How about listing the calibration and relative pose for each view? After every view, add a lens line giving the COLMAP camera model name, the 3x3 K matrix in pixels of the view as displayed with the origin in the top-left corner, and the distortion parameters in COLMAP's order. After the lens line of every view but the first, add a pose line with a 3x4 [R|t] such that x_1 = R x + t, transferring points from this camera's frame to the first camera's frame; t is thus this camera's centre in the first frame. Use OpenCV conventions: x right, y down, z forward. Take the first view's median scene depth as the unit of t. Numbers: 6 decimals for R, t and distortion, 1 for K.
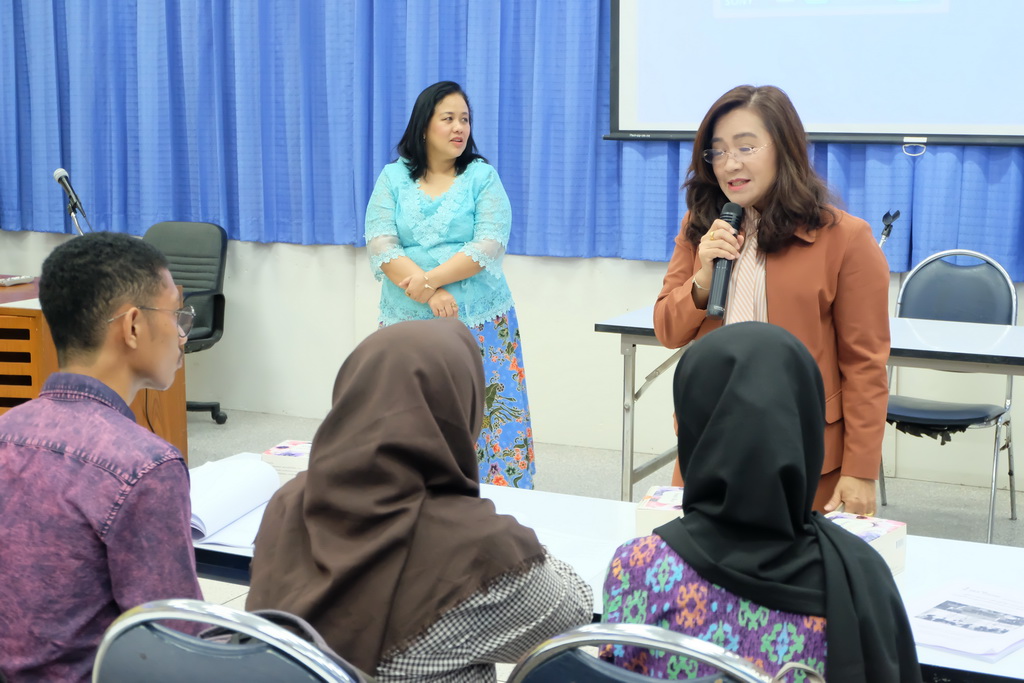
lens RADIAL K [[1638.8, 0, 507.5], [0, 1638.8, 348.8], [0, 0, 1]] dist [-0.049396, 0.000000]
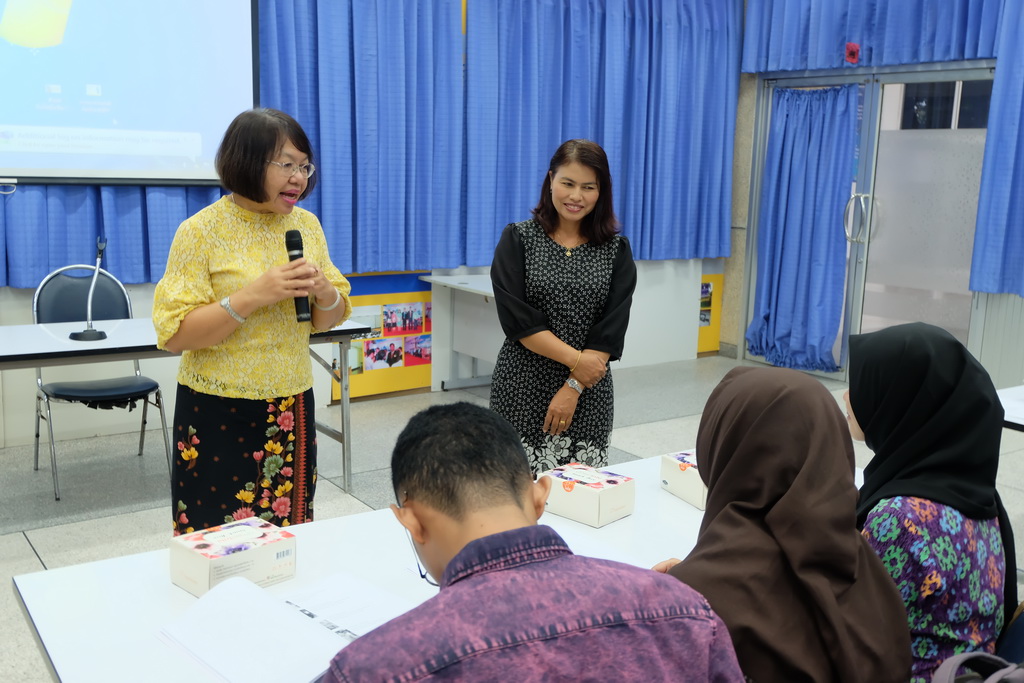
lens RADIAL K [[996.4, 0, 517.9], [0, 996.4, 317.4], [0, 0, 1]] dist [0.016830, 0.000000]
pose [[0.454820, -0.125098, 0.881753, -0.256436], [0.107878, 0.990534, 0.084886, -0.046030], [-0.884025, 0.056514, 0.464010, 0.296407]]
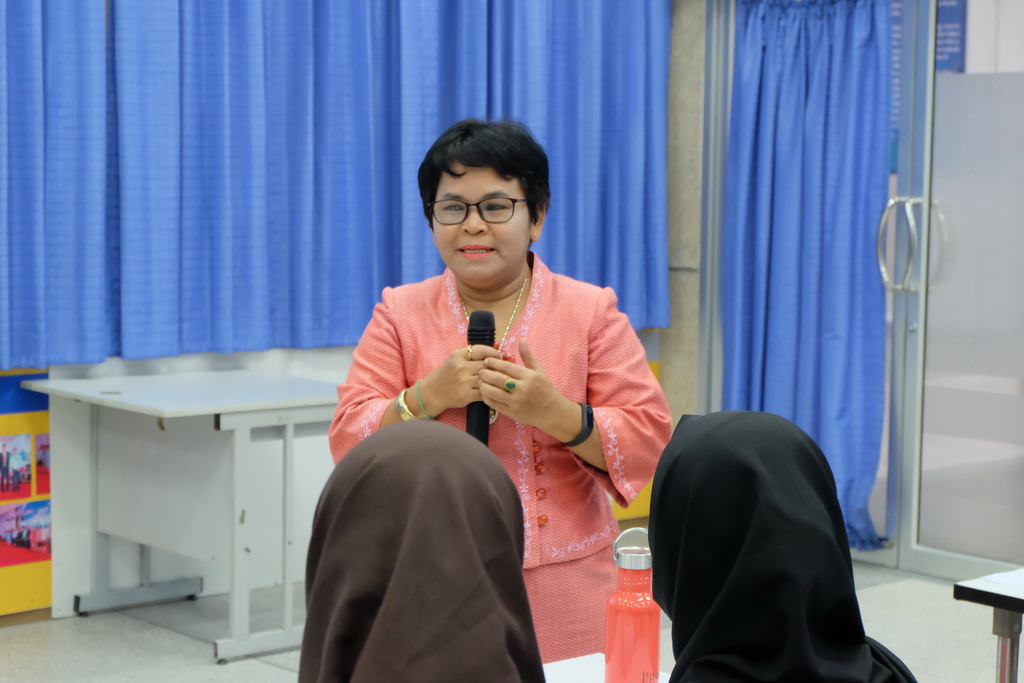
lens RADIAL K [[2110.7, 0, 545.1], [0, 2110.7, 318.9], [0, 0, 1]] dist [0.091808, 0.000000]
pose [[0.361121, -0.070217, 0.929872, -0.290195], [0.131112, 0.991079, 0.023921, -0.034153], [-0.923256, 0.113279, 0.367105, 0.221645]]
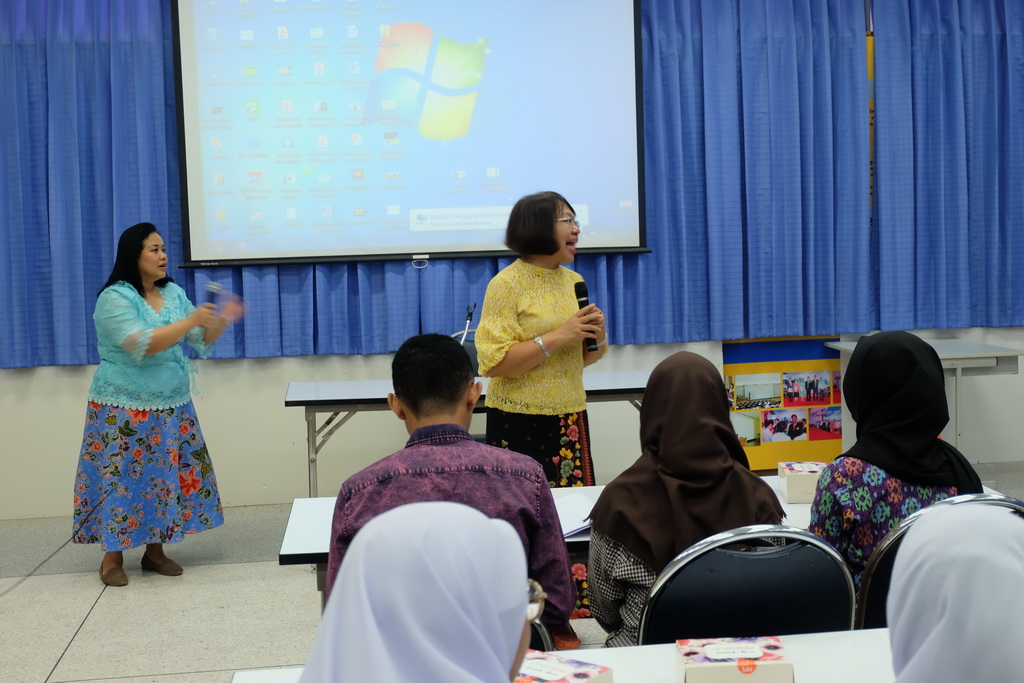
lens RADIAL K [[1314.7, 0, 520.4], [0, 1314.7, 327.8], [0, 0, 1]] dist [-0.025974, 0.000000]
pose [[0.822380, -0.069322, 0.564700, -0.328969], [0.116004, 0.992129, -0.047147, -0.001364], [-0.556987, 0.104280, 0.823949, 0.003103]]
